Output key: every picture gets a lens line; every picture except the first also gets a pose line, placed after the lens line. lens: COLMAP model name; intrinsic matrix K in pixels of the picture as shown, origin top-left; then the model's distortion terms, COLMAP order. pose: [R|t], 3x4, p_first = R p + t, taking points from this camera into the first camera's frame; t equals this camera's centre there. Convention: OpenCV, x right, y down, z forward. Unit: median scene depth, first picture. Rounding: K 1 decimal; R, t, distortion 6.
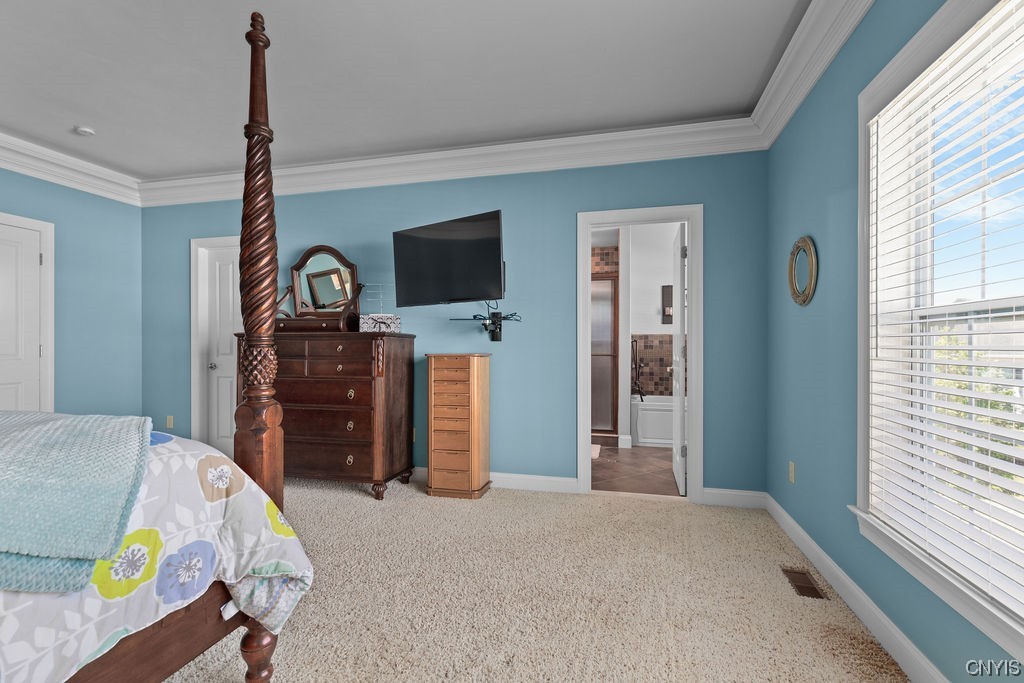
lens RADIAL K [[461.6, 0, 515.0], [0, 461.6, 345.8], [0, 0, 1]] dist [0.006322, -0.000448]
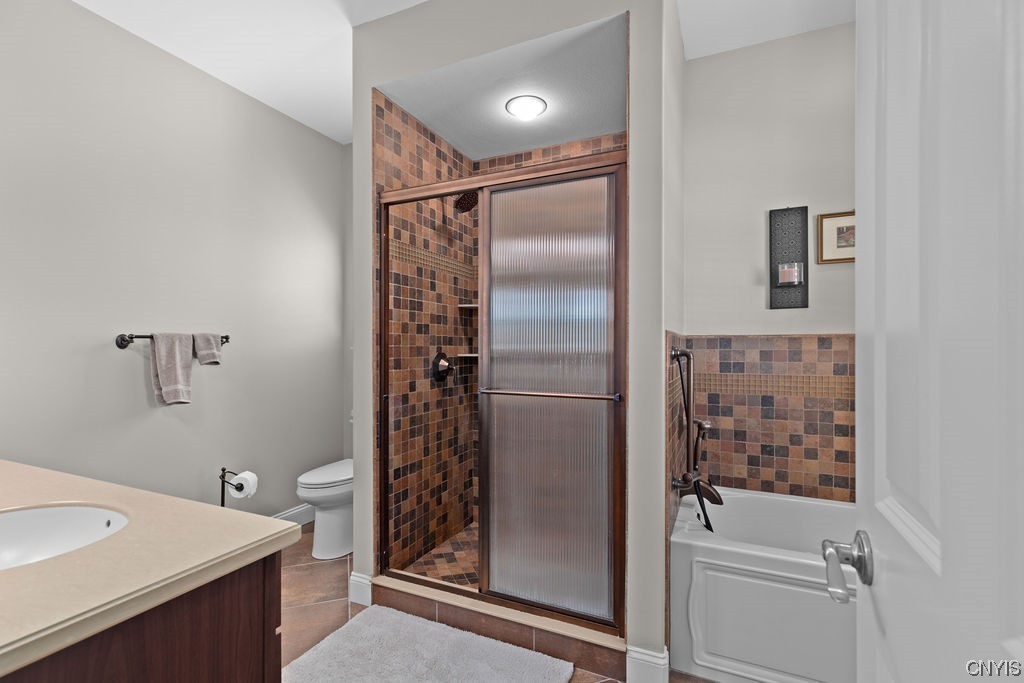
lens RADIAL K [[461.6, 0, 515.0], [0, 461.6, 345.8], [0, 0, 1]] dist [0.006322, -0.000448]
pose [[0.983188, 0.002044, -0.182587, 0.178904], [-0.003510, 0.999964, -0.007708, -0.011986], [0.182565, 0.008219, 0.983159, 0.577107]]
